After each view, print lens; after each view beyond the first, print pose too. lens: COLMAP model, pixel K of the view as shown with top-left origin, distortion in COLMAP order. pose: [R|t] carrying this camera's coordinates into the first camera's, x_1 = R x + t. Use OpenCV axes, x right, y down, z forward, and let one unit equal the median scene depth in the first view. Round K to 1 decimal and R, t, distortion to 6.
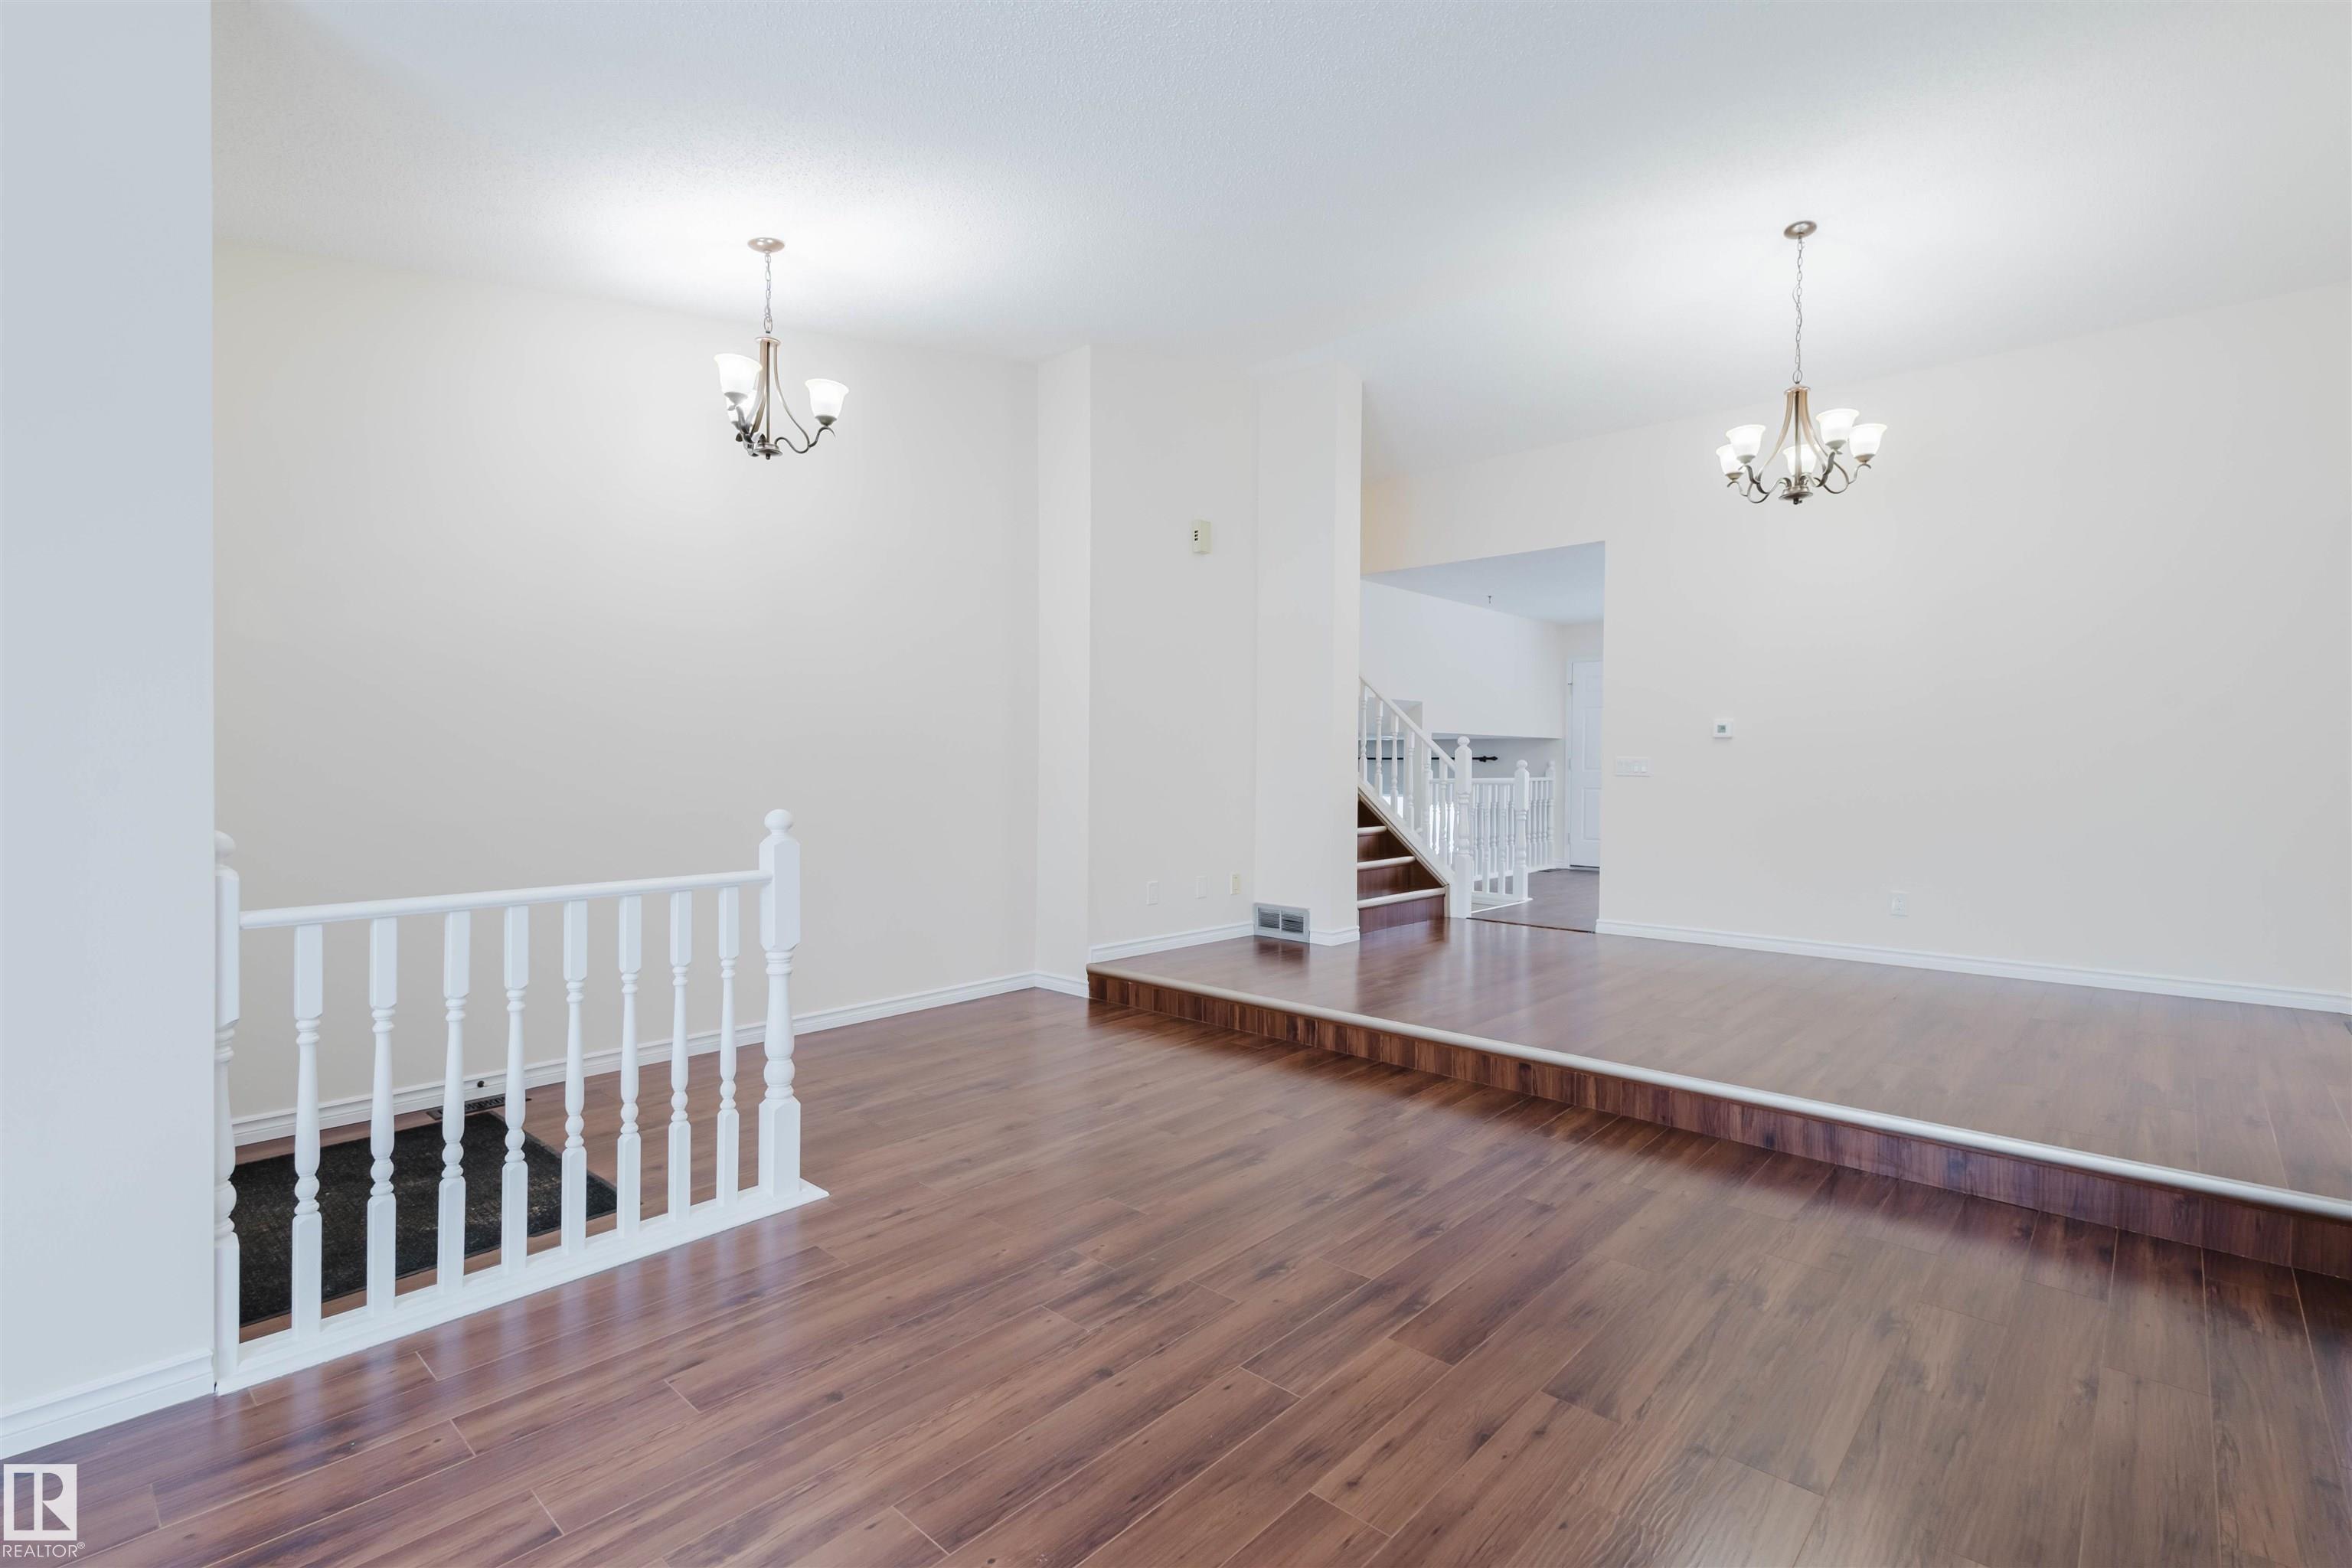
lens RADIAL K [[1081.1, 0, 1177.6], [0, 1081.1, 776.1], [0, 0, 1]] dist [0.008795, -0.000755]
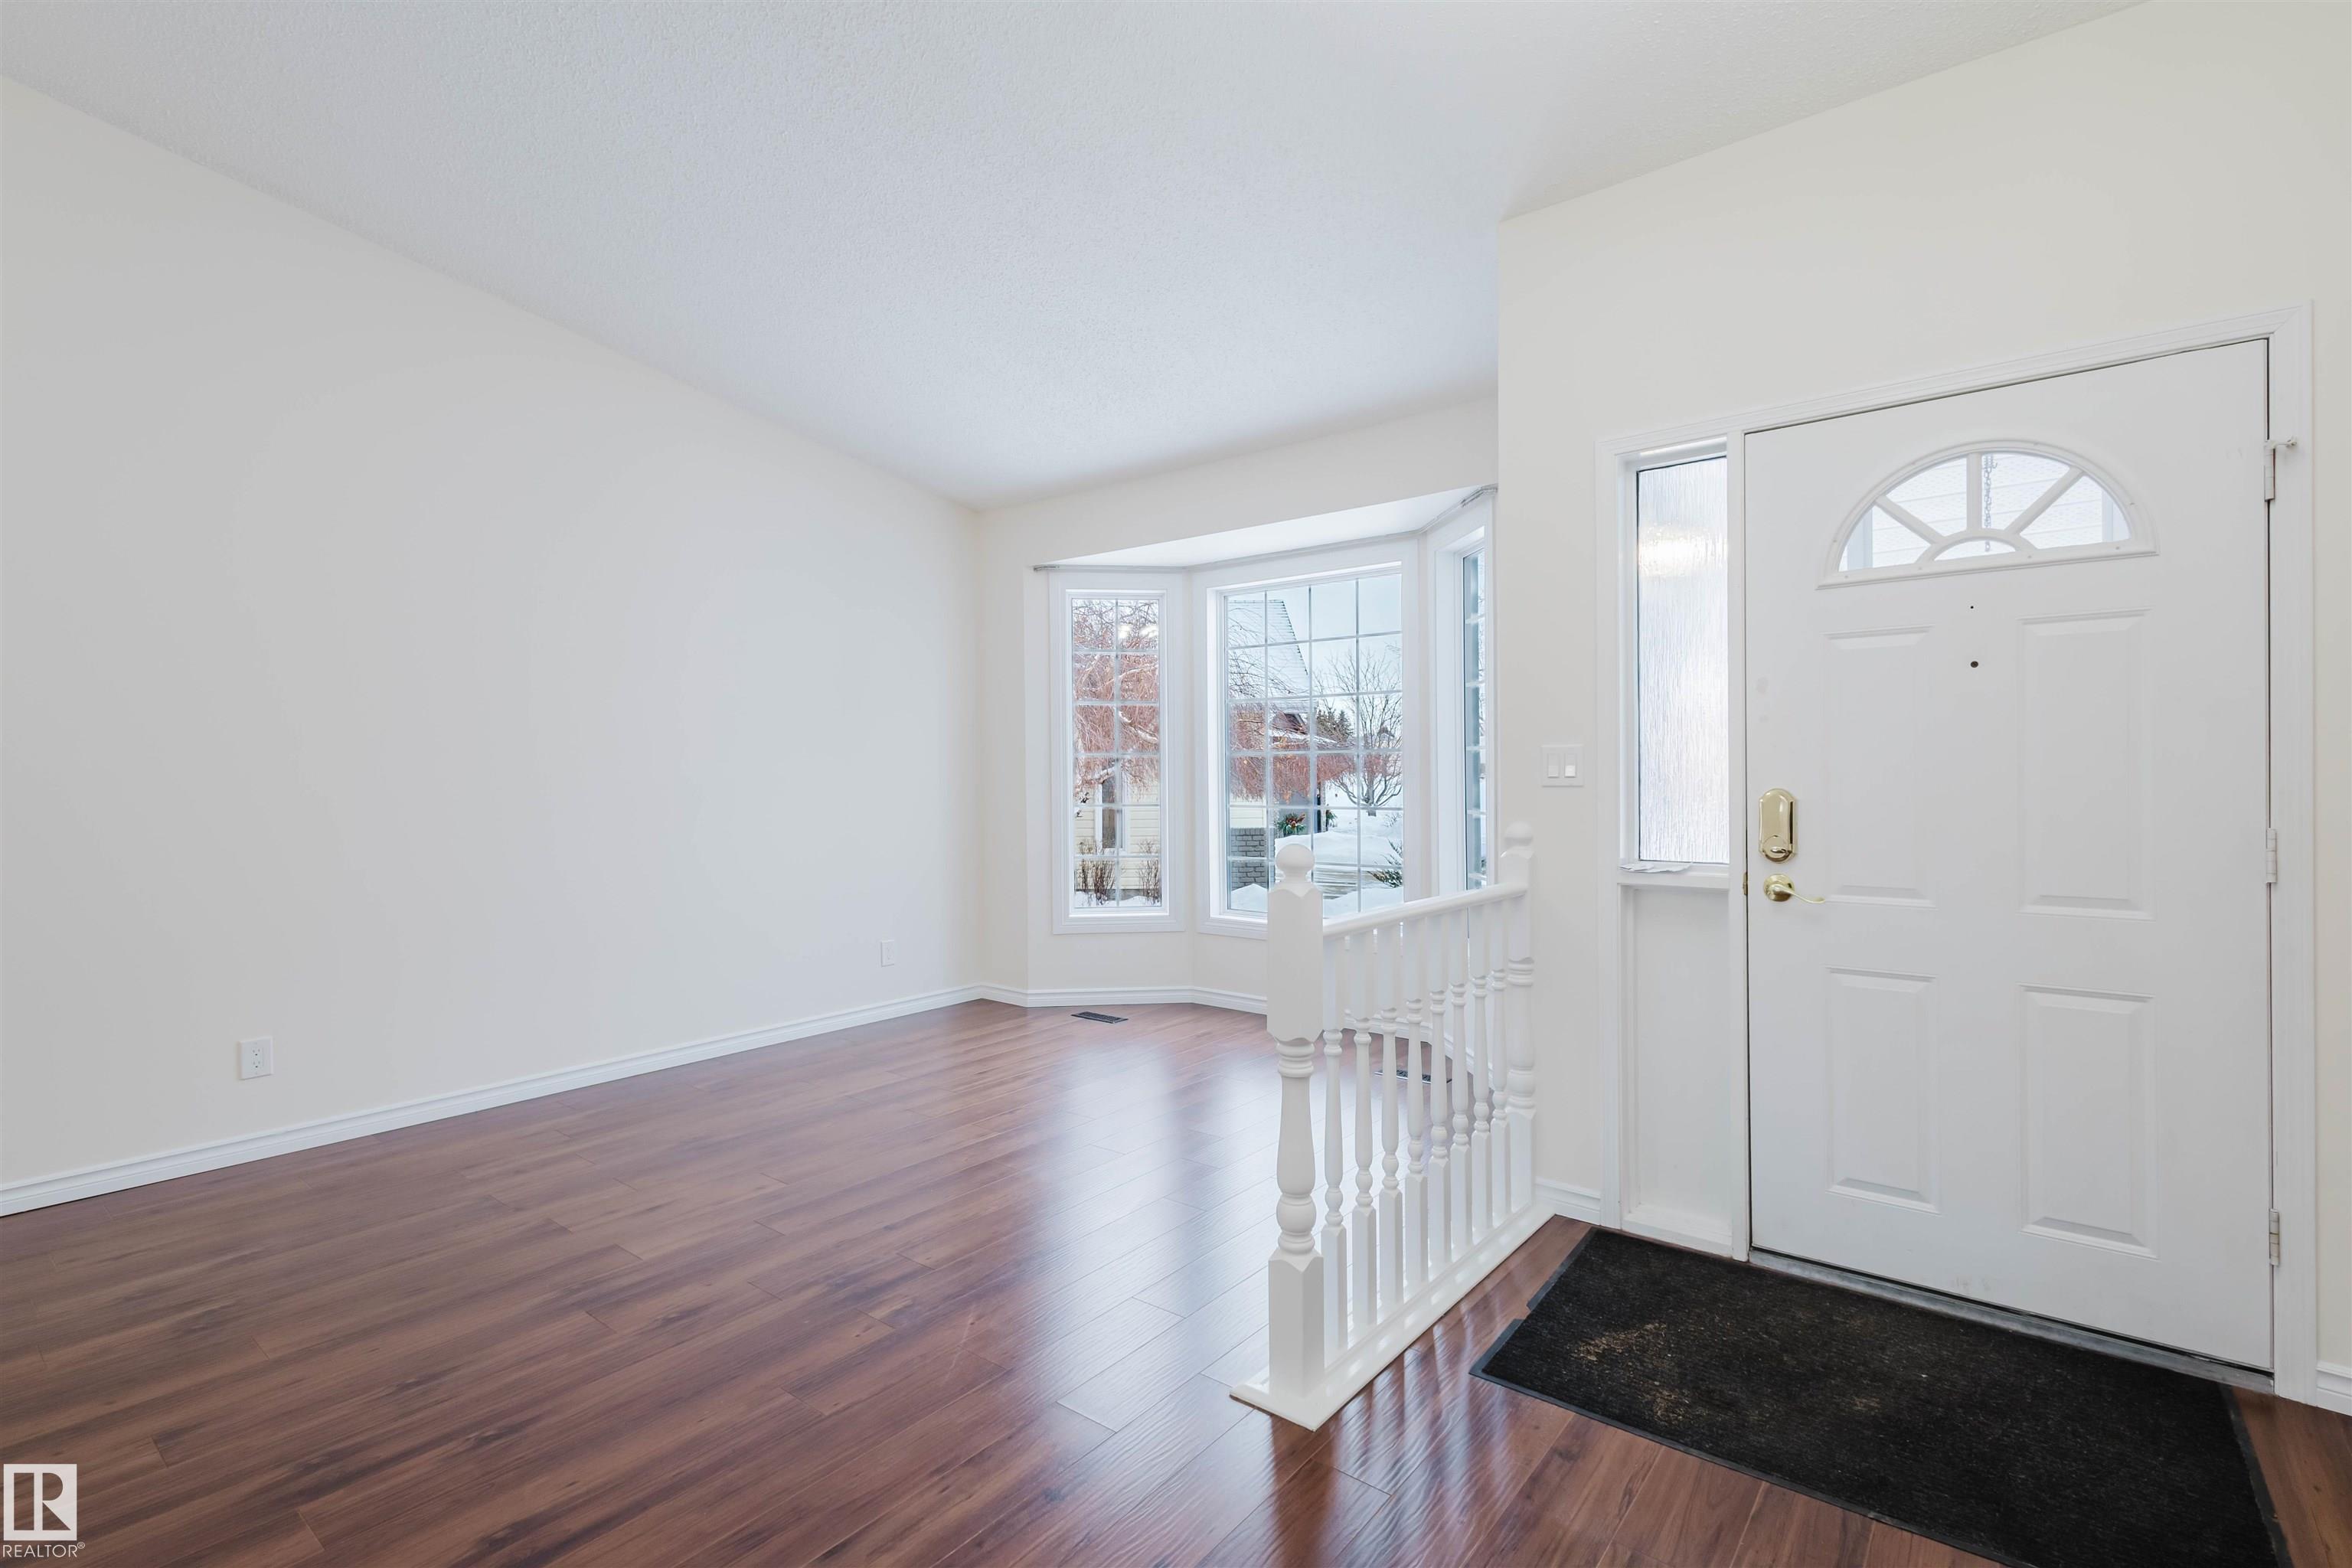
lens RADIAL K [[1081.1, 0, 1177.6], [0, 1081.1, 776.1], [0, 0, 1]] dist [0.008795, -0.000755]
pose [[-0.997962, 0.009217, -0.063144, -0.294649], [0.007979, 0.999771, 0.019834, -0.023275], [0.063313, 0.019289, -0.997807, 2.021748]]
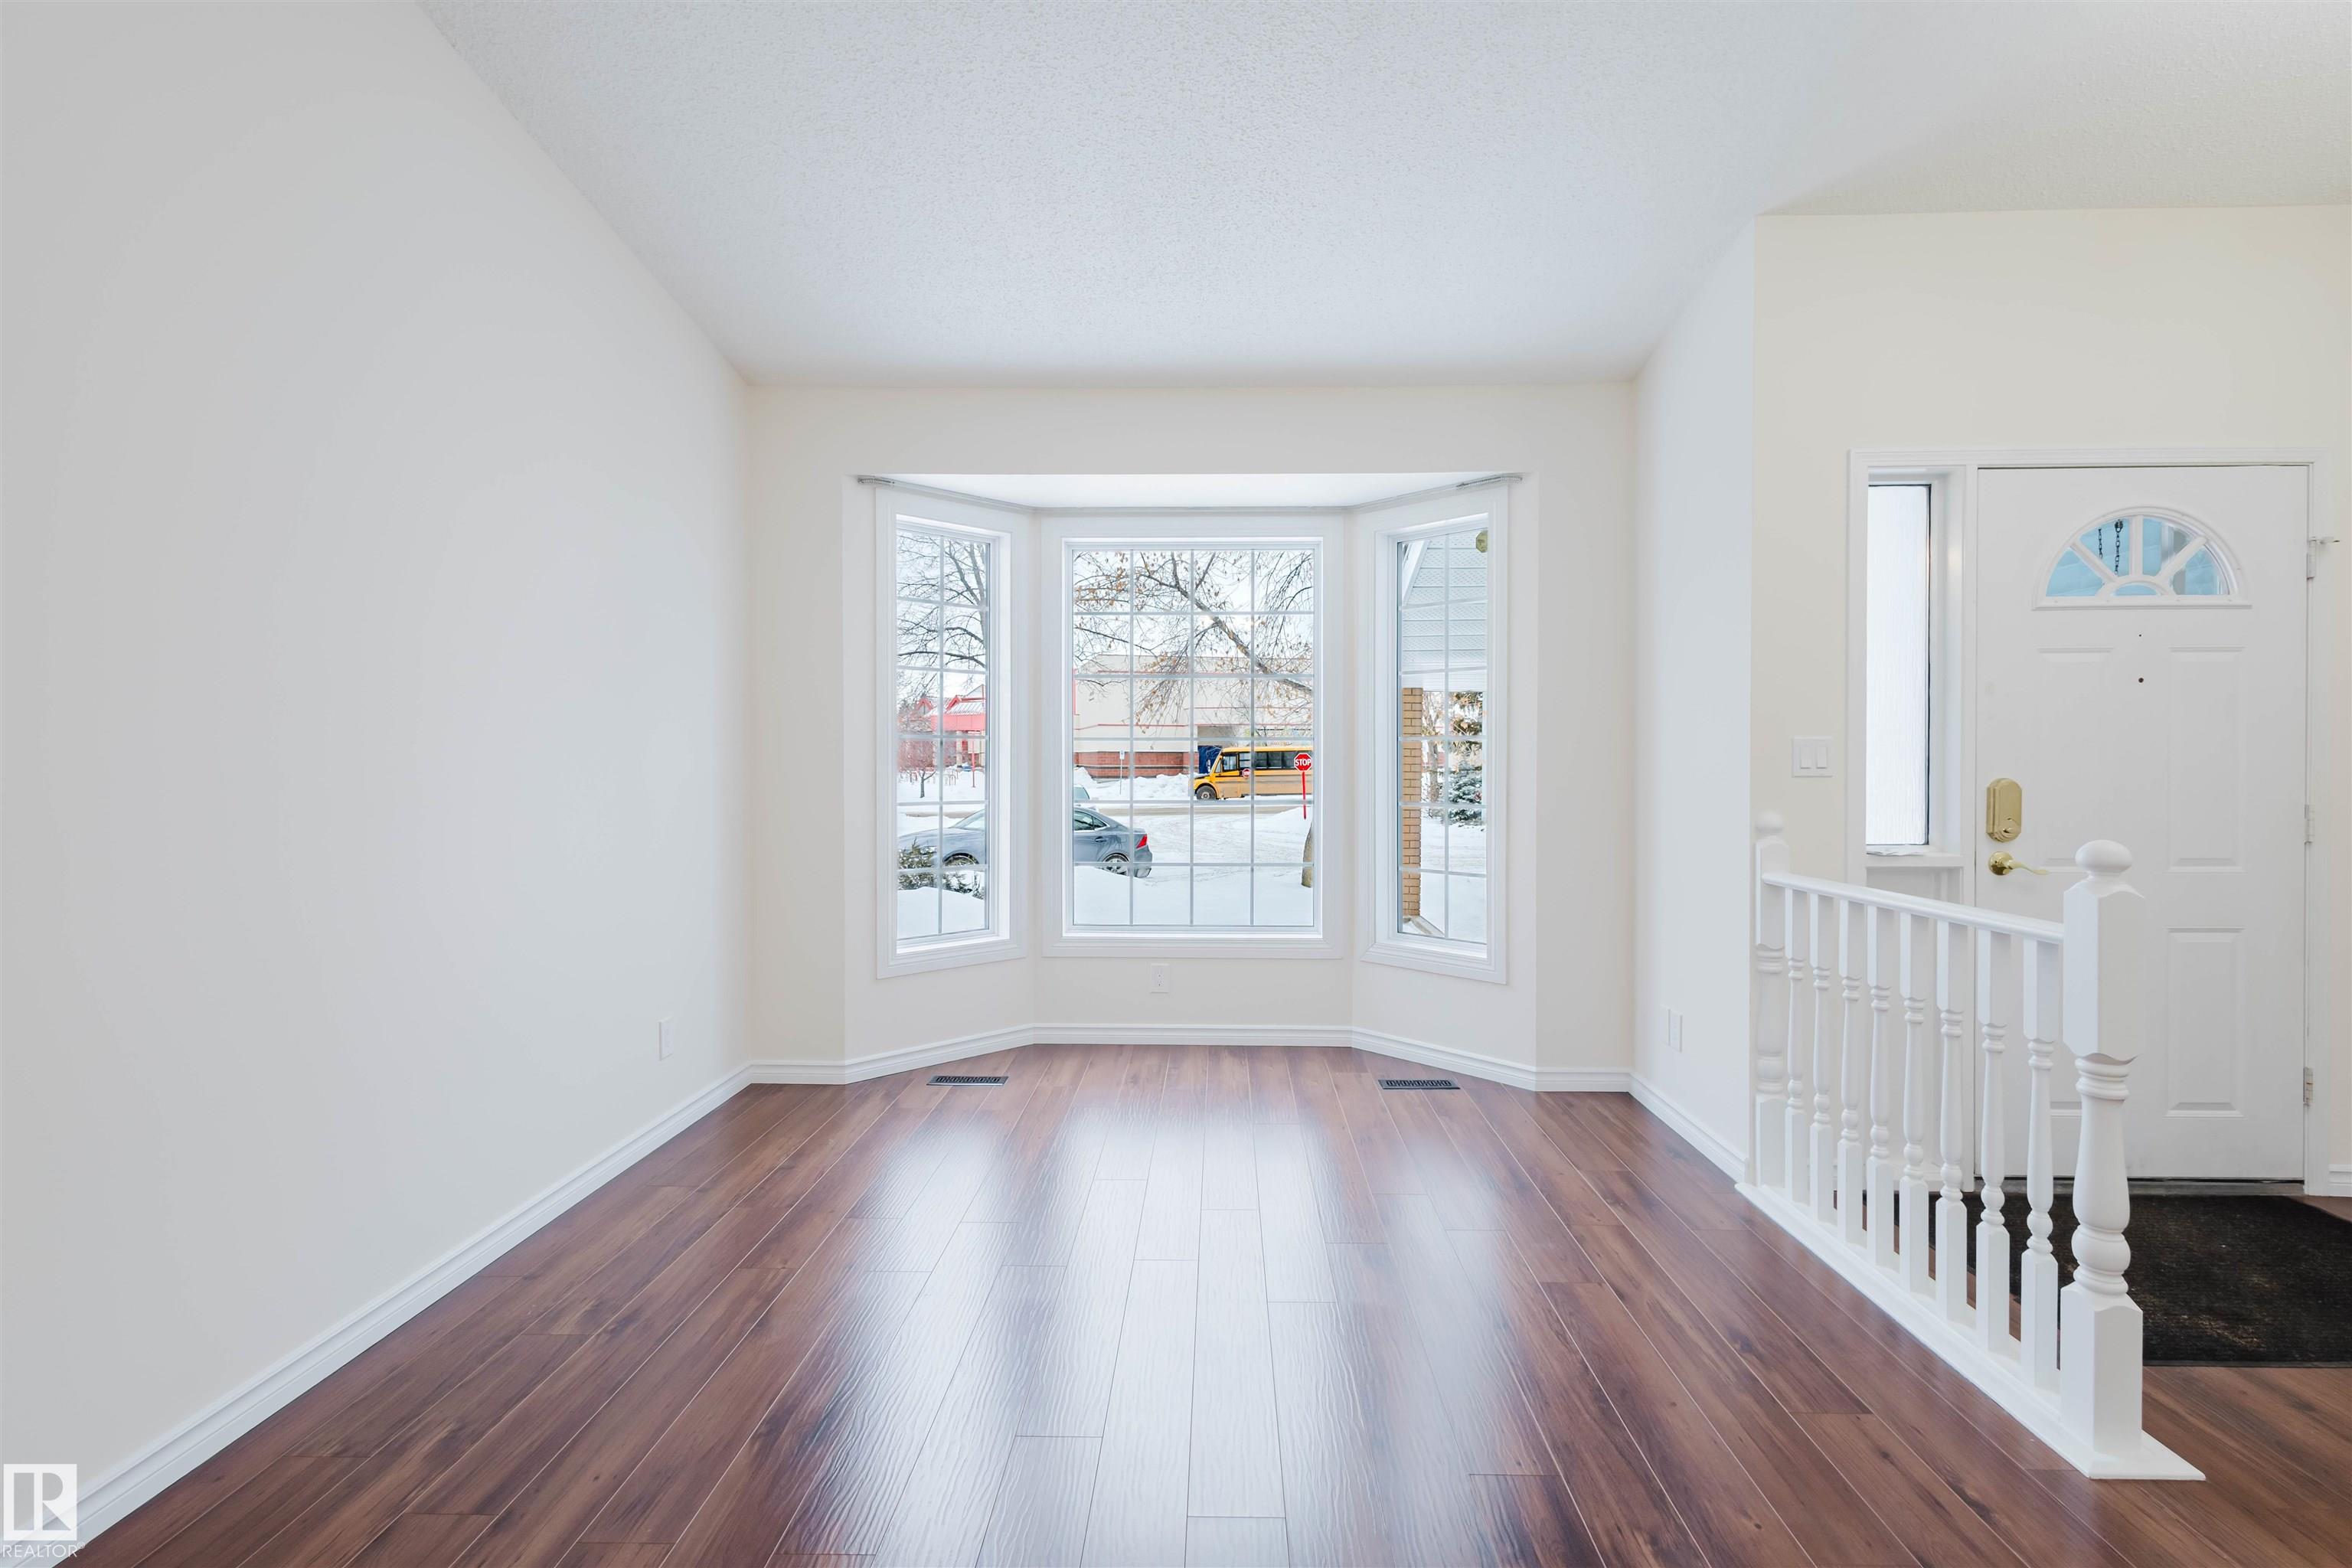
lens RADIAL K [[1099.2, 0, 1188.4], [0, 1099.2, 761.1], [0, 0, 1]] dist [-0.000480, -0.000156]
pose [[-0.754111, -0.000139, -0.656747, 0.542975], [-0.009127, 0.999906, 0.010268, -0.009241], [0.656684, 0.013737, -0.754041, 1.356273]]
